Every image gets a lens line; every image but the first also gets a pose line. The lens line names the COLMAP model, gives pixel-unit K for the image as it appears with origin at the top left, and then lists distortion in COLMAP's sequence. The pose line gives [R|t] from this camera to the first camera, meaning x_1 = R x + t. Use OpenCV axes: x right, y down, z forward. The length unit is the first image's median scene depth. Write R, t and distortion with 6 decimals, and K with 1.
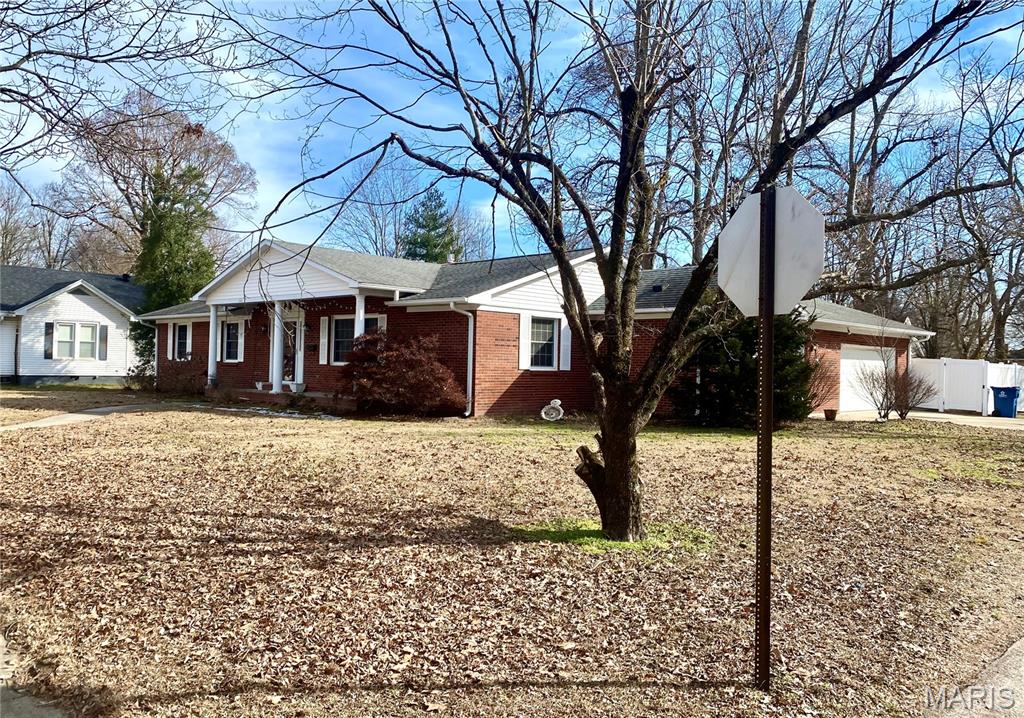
lens RADIAL K [[808.9, 0, 512.2], [0, 808.9, 359.1], [0, 0, 1]] dist [-0.010817, -0.000966]
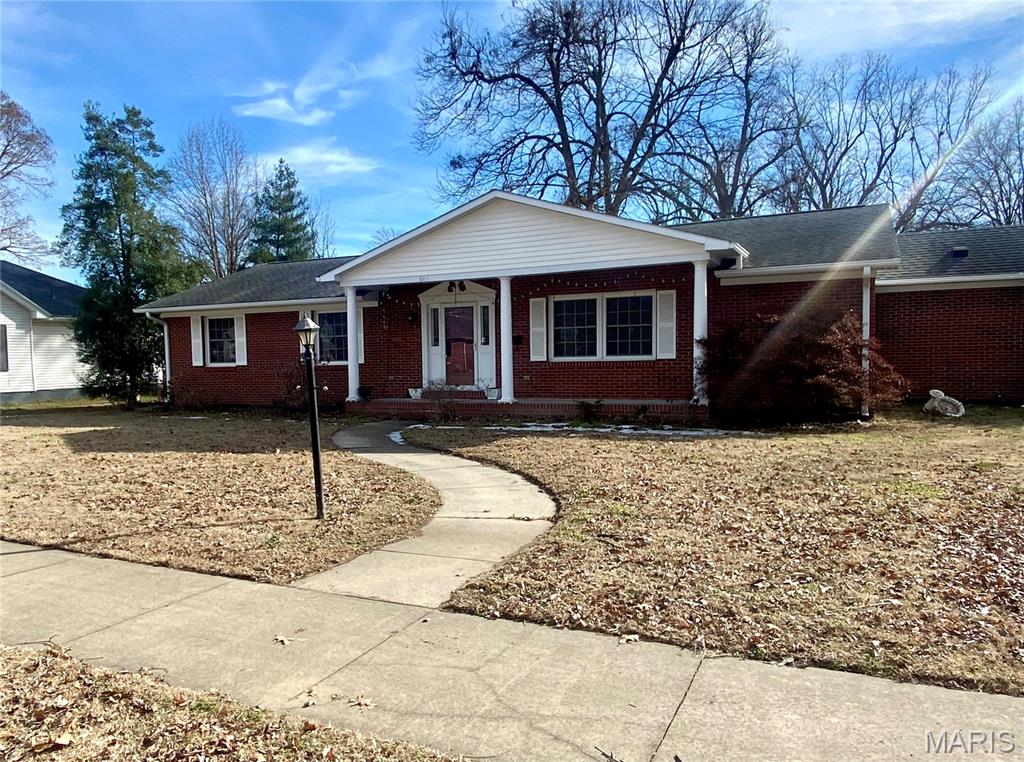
lens RADIAL K [[813.6, 0, 512.0], [0, 813.6, 380.8], [0, 0, 1]] dist [0.012383, 0.003892]
pose [[0.965601, -0.048359, 0.255492, -0.332836], [0.038562, 0.998321, 0.043218, -0.006480], [-0.257153, -0.031879, 0.965845, 0.193300]]
